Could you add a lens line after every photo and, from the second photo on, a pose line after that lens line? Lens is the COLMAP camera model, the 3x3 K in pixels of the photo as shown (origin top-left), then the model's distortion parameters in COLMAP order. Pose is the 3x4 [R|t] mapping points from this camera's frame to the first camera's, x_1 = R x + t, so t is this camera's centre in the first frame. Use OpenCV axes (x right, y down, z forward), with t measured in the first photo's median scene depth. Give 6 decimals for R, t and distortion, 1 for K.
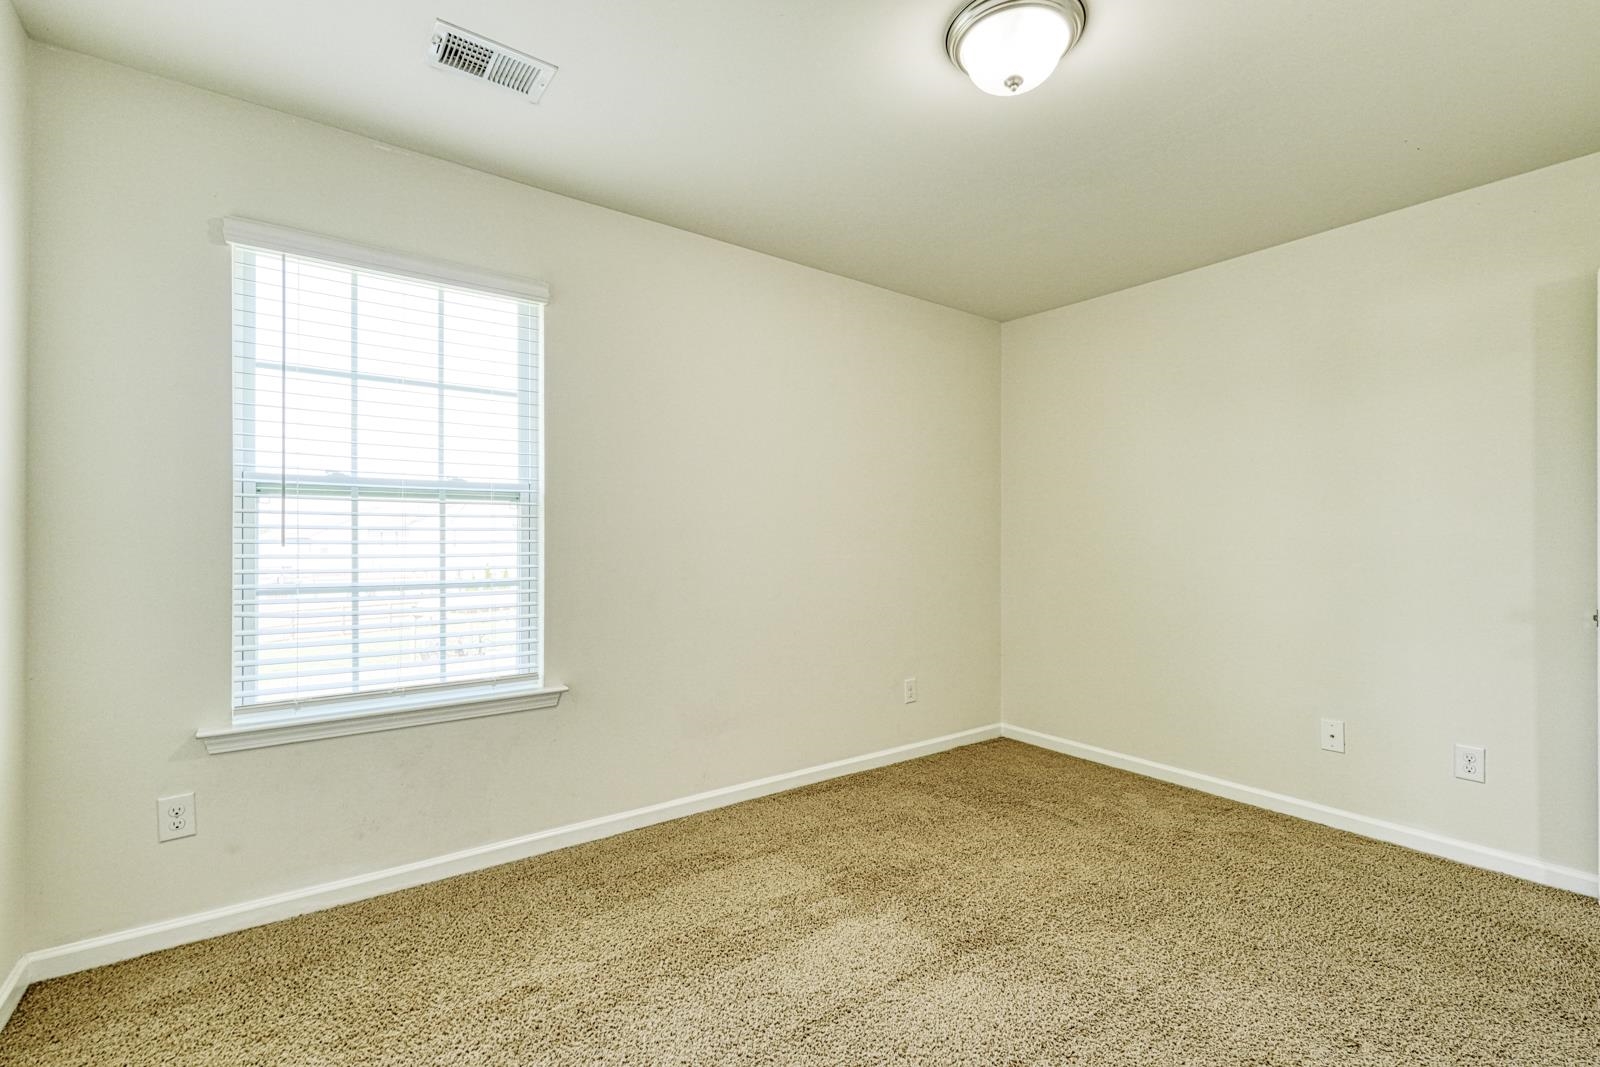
lens RADIAL K [[699.8, 0, 768.4], [0, 699.8, 531.2], [0, 0, 1]] dist [0.002797, 0.000160]
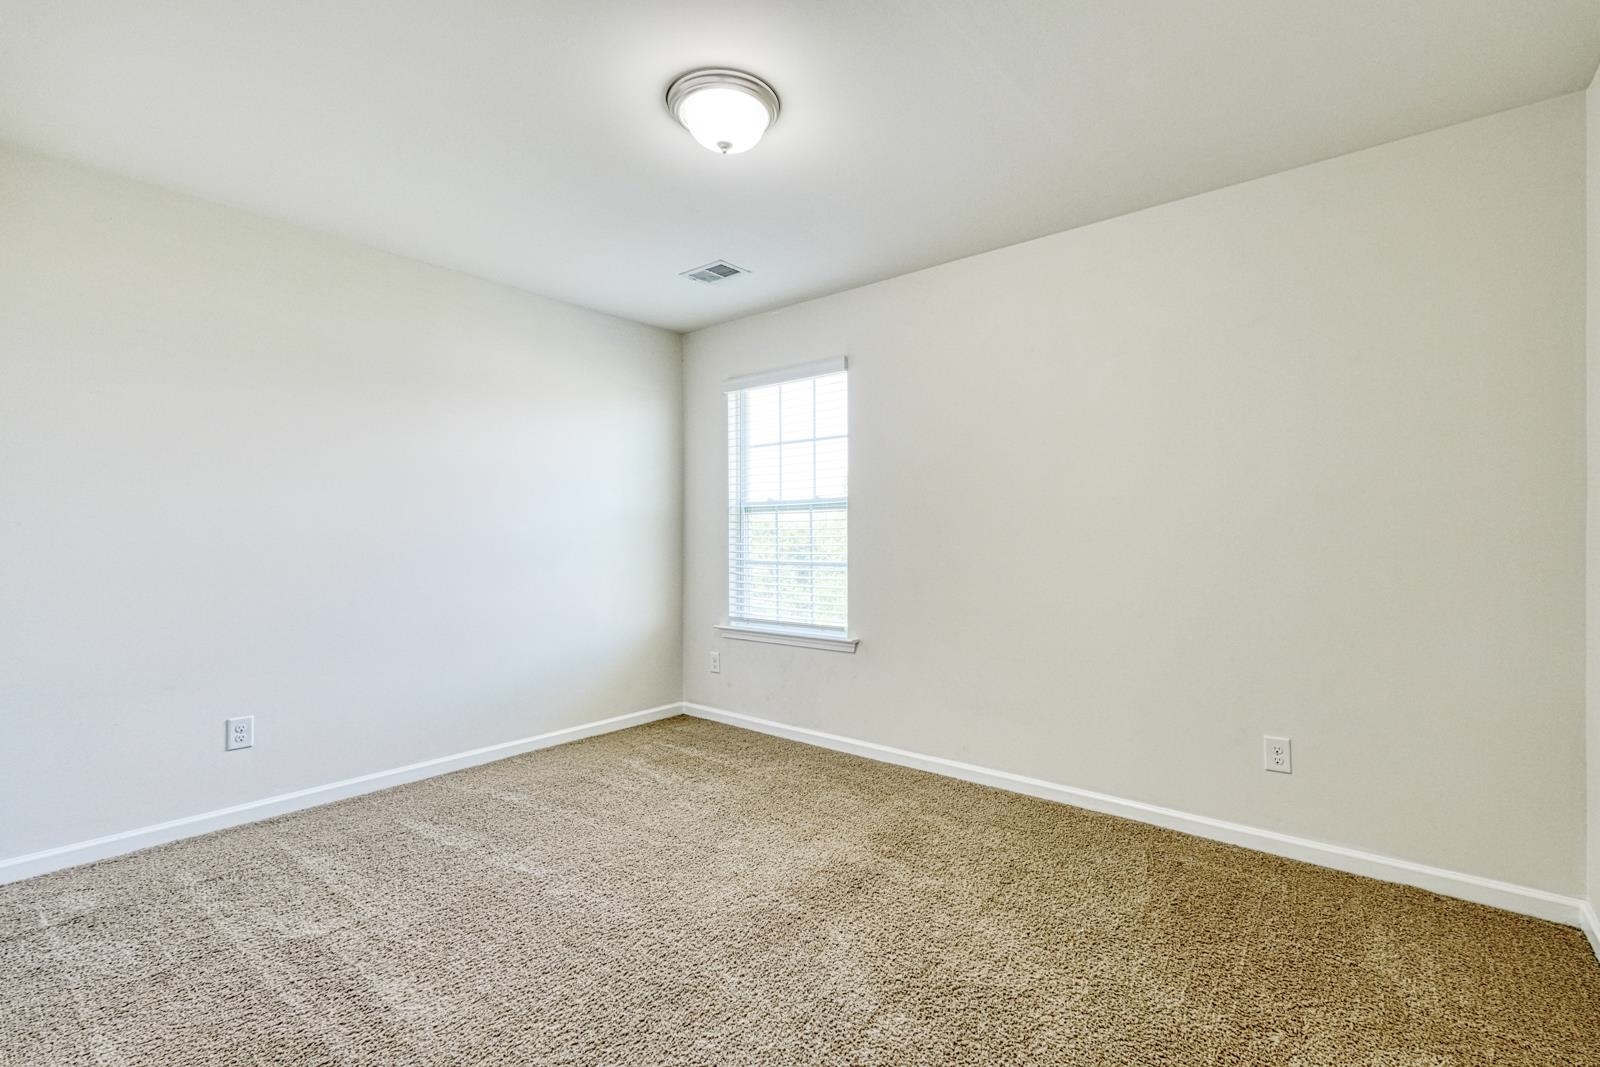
lens RADIAL K [[714.1, 0, 805.5], [0, 714.1, 540.8], [0, 0, 1]] dist [-0.000079, 0.000165]
pose [[0.248141, -0.007131, -0.968698, 1.158600], [0.010147, 0.999937, -0.004762, 0.033466], [0.968671, -0.008648, 0.248198, 0.603058]]
